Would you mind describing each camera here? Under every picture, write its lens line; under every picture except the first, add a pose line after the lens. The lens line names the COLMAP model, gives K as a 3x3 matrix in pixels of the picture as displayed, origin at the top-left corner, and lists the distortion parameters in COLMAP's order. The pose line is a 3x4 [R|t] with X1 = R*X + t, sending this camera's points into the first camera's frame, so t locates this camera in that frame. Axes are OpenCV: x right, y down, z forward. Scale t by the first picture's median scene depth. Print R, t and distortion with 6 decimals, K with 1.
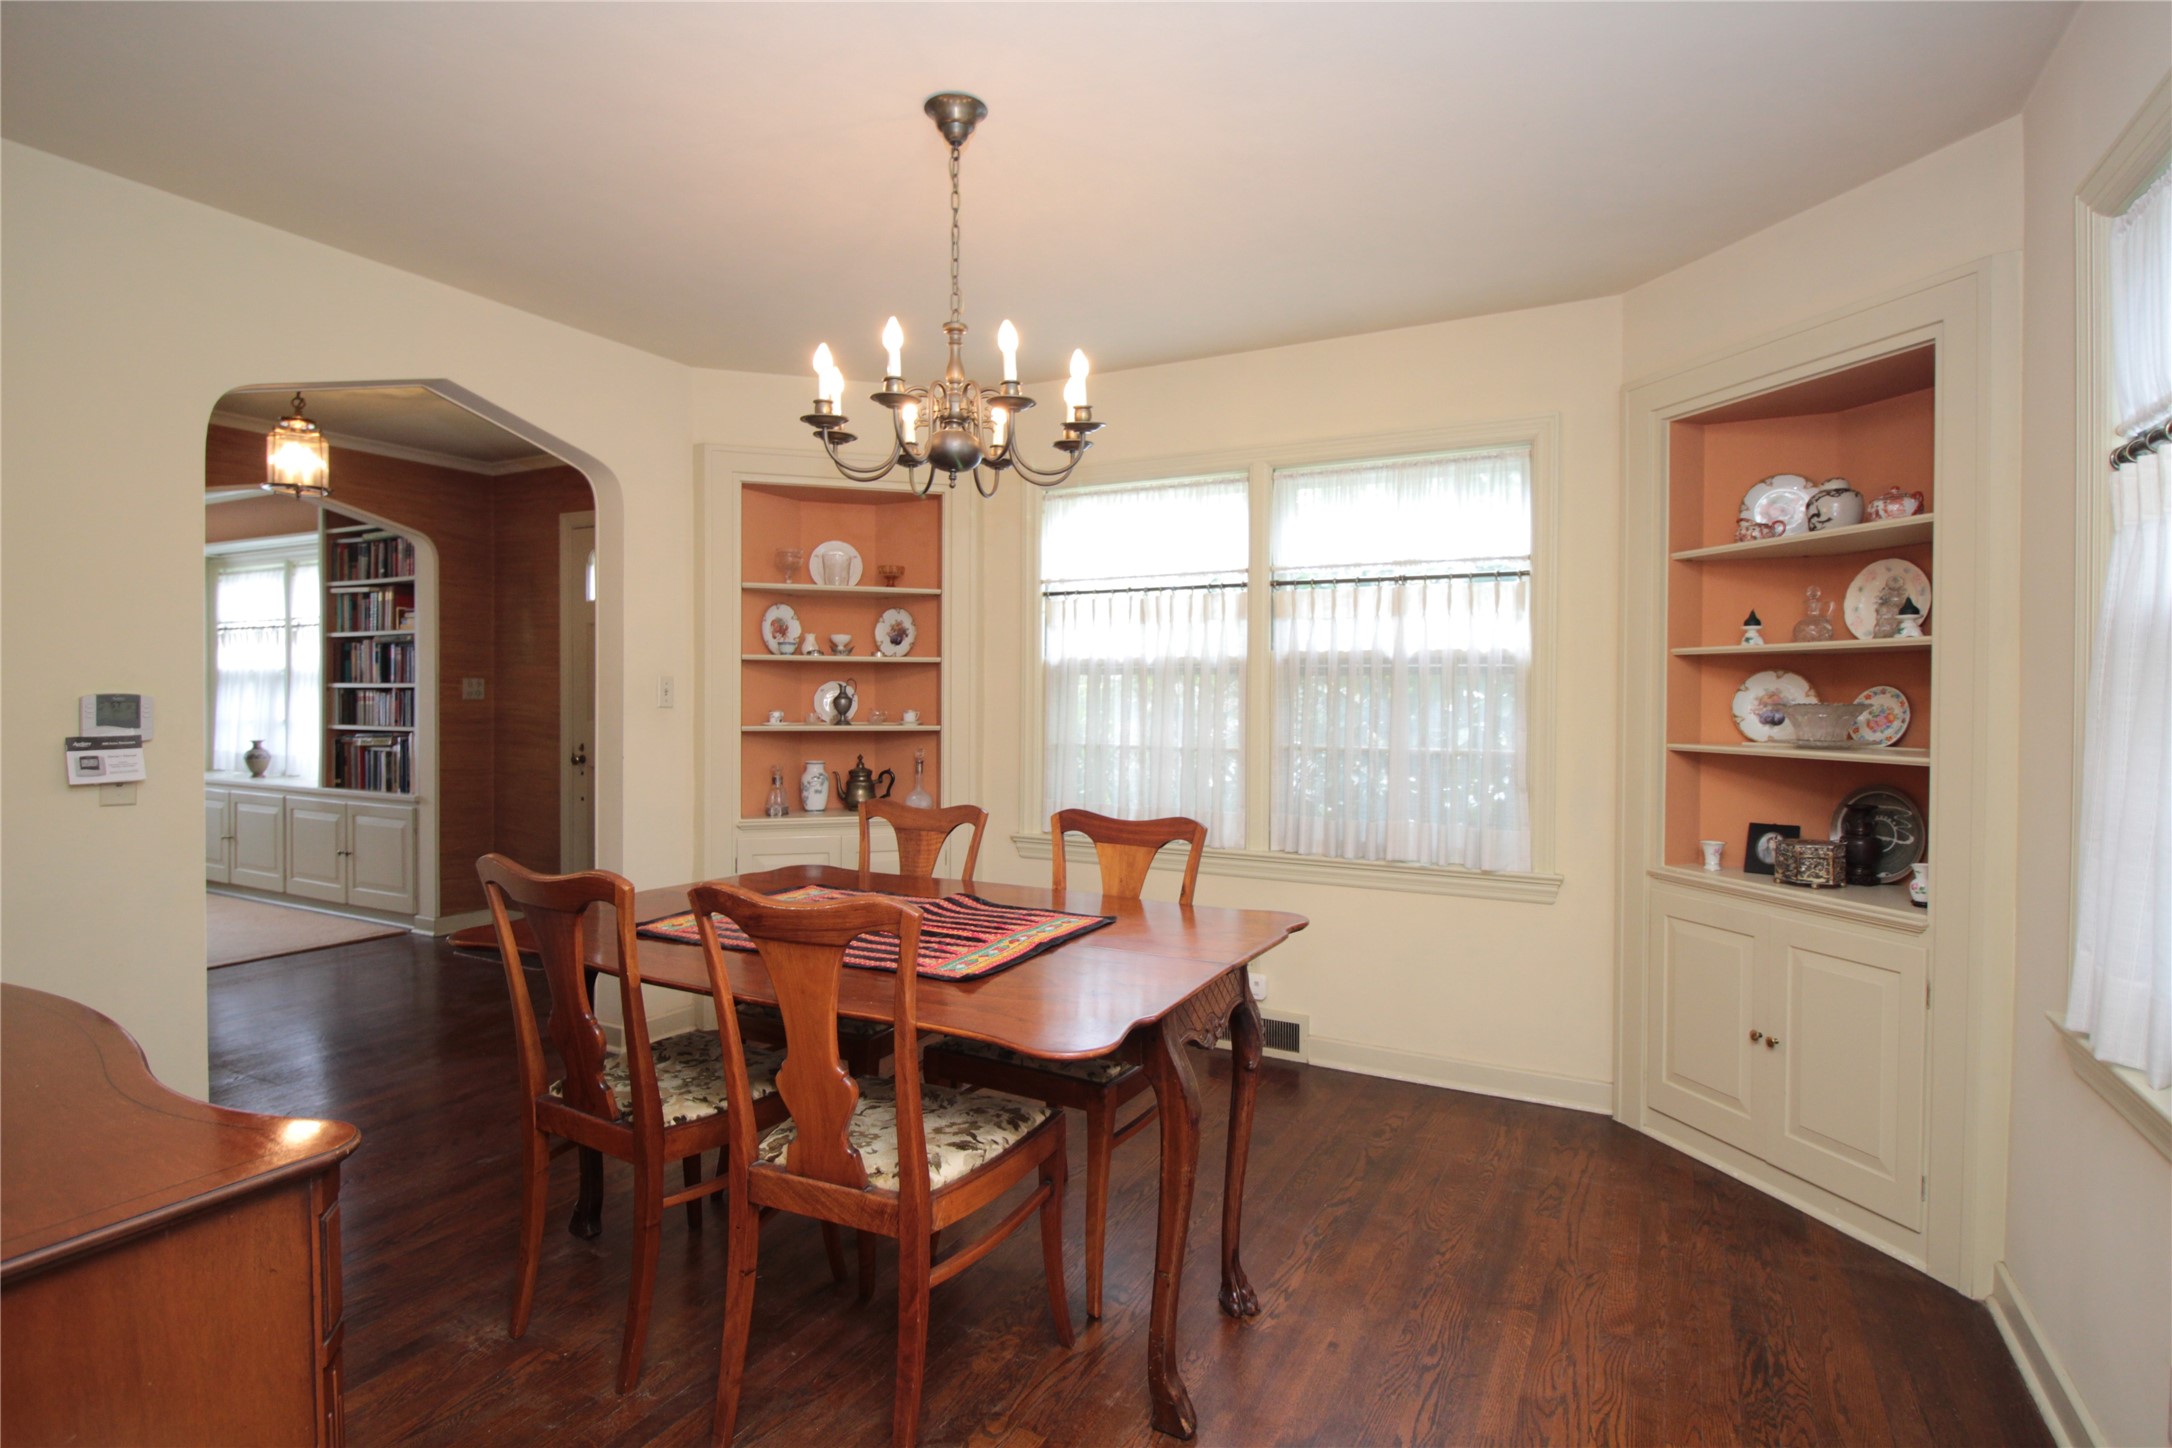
lens RADIAL K [[1103.3, 0, 1080.6], [0, 1103.3, 724.0], [0, 0, 1]] dist [-0.002588, -0.004751]
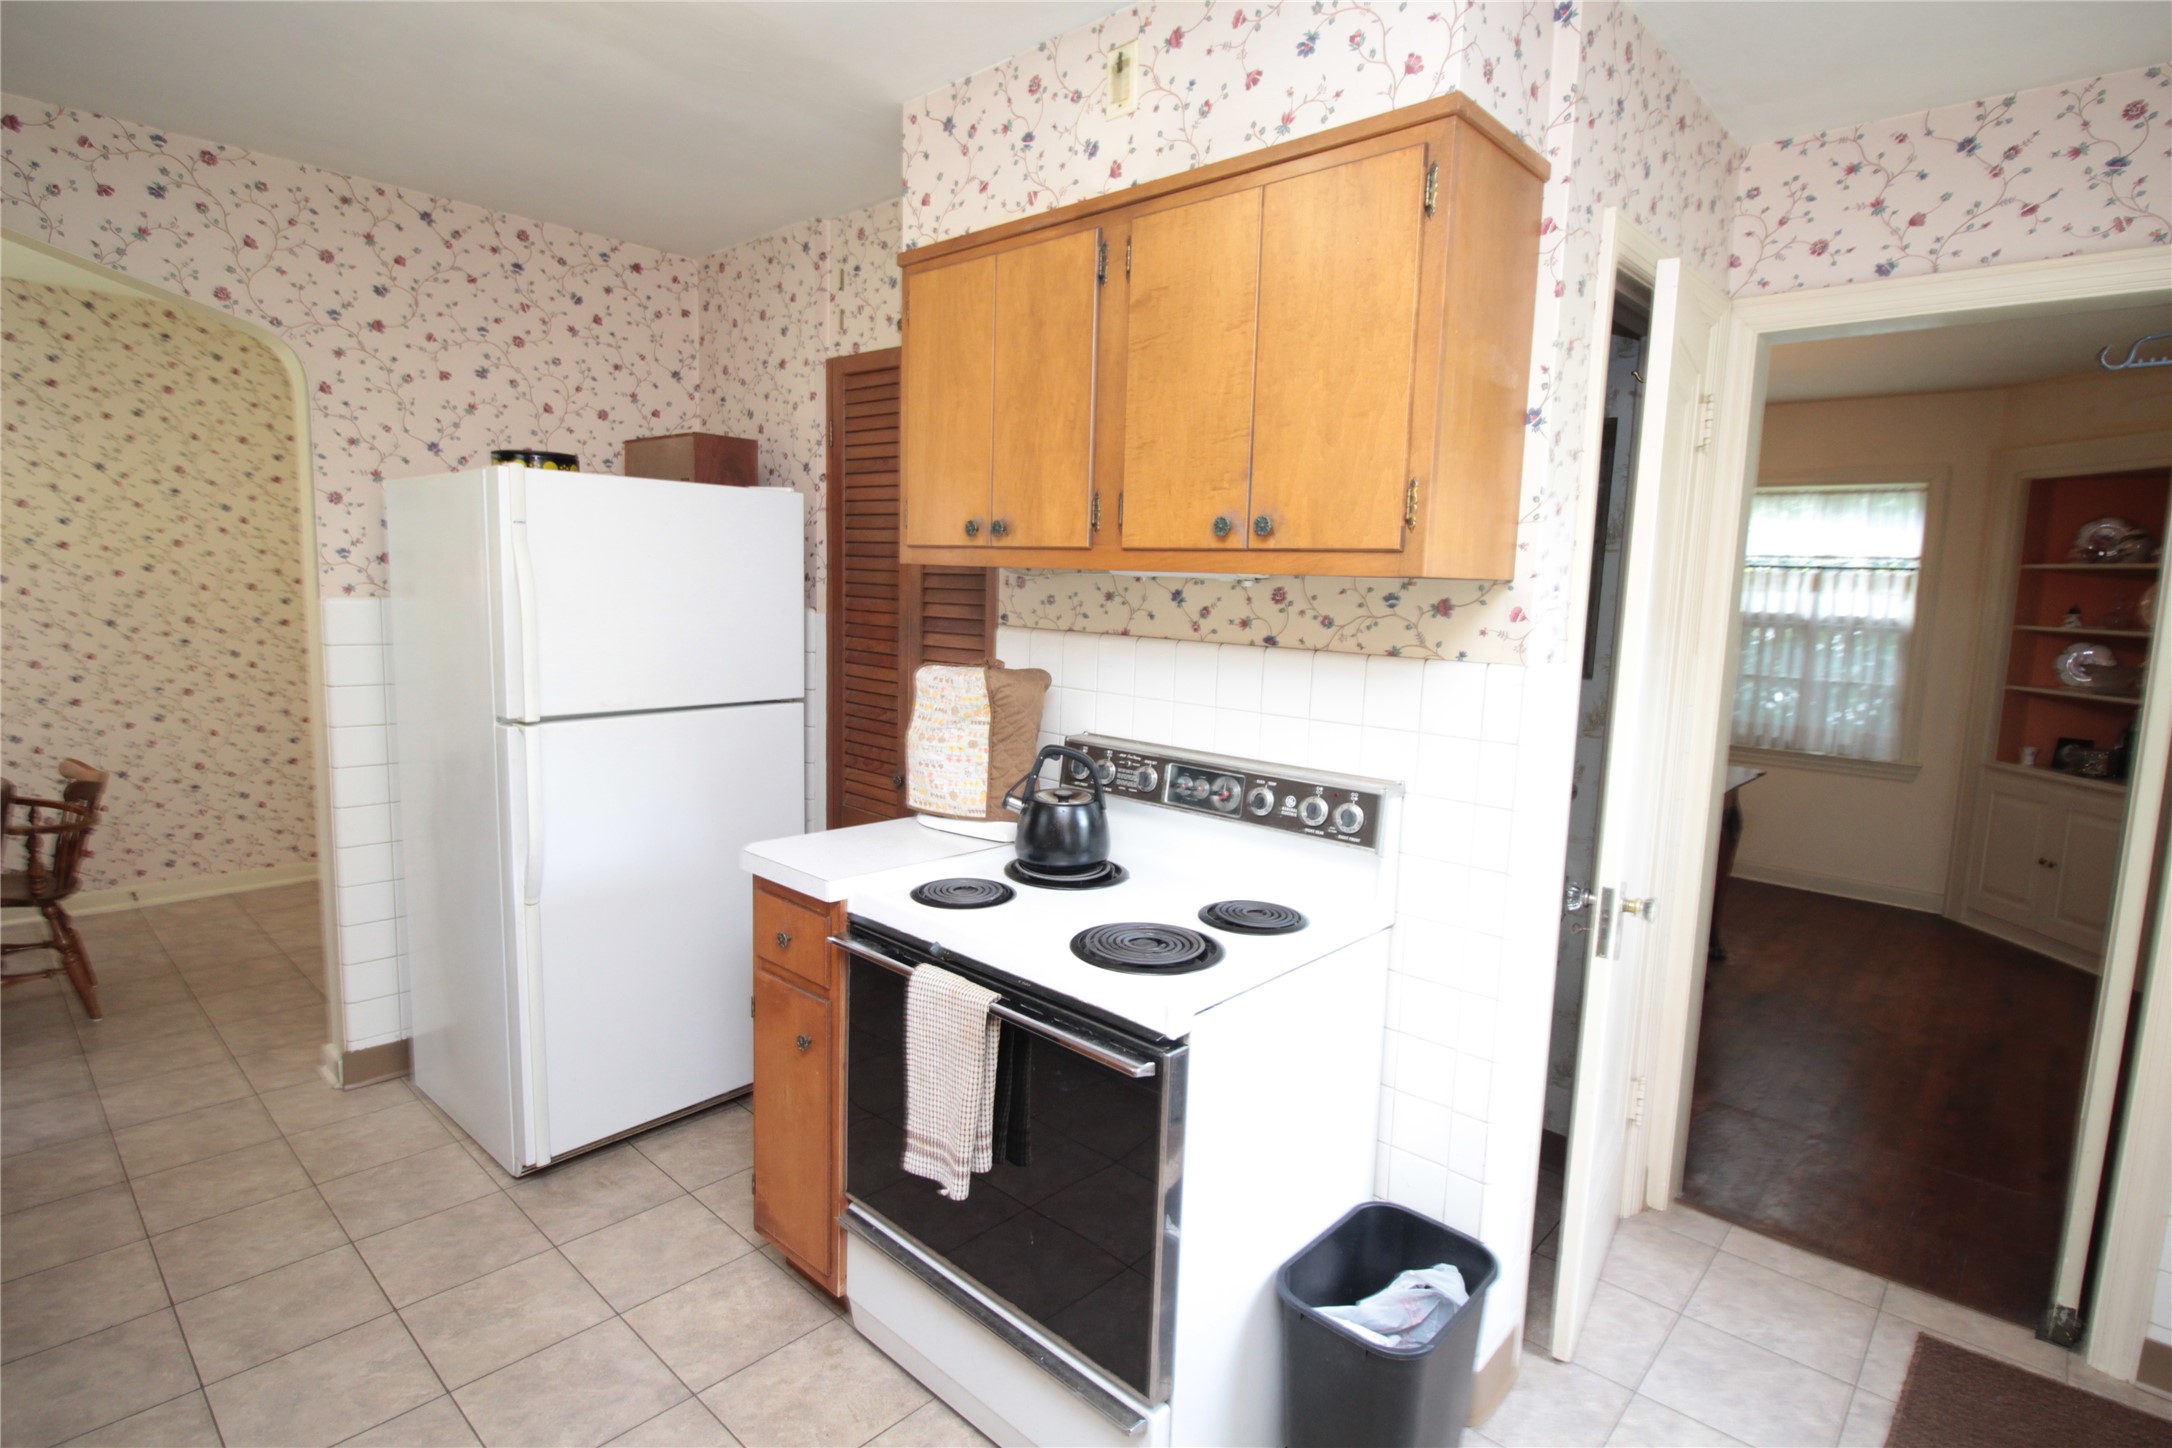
lens RADIAL K [[1103.3, 0, 1075.8], [0, 1103.3, 706.3], [0, 0, 1]] dist [-0.002588, -0.004751]
pose [[0.966939, 0.055898, -0.248806, -0.351088], [-0.034140, 0.995272, 0.090924, -0.047515], [0.252712, -0.079424, 0.964276, -0.829387]]
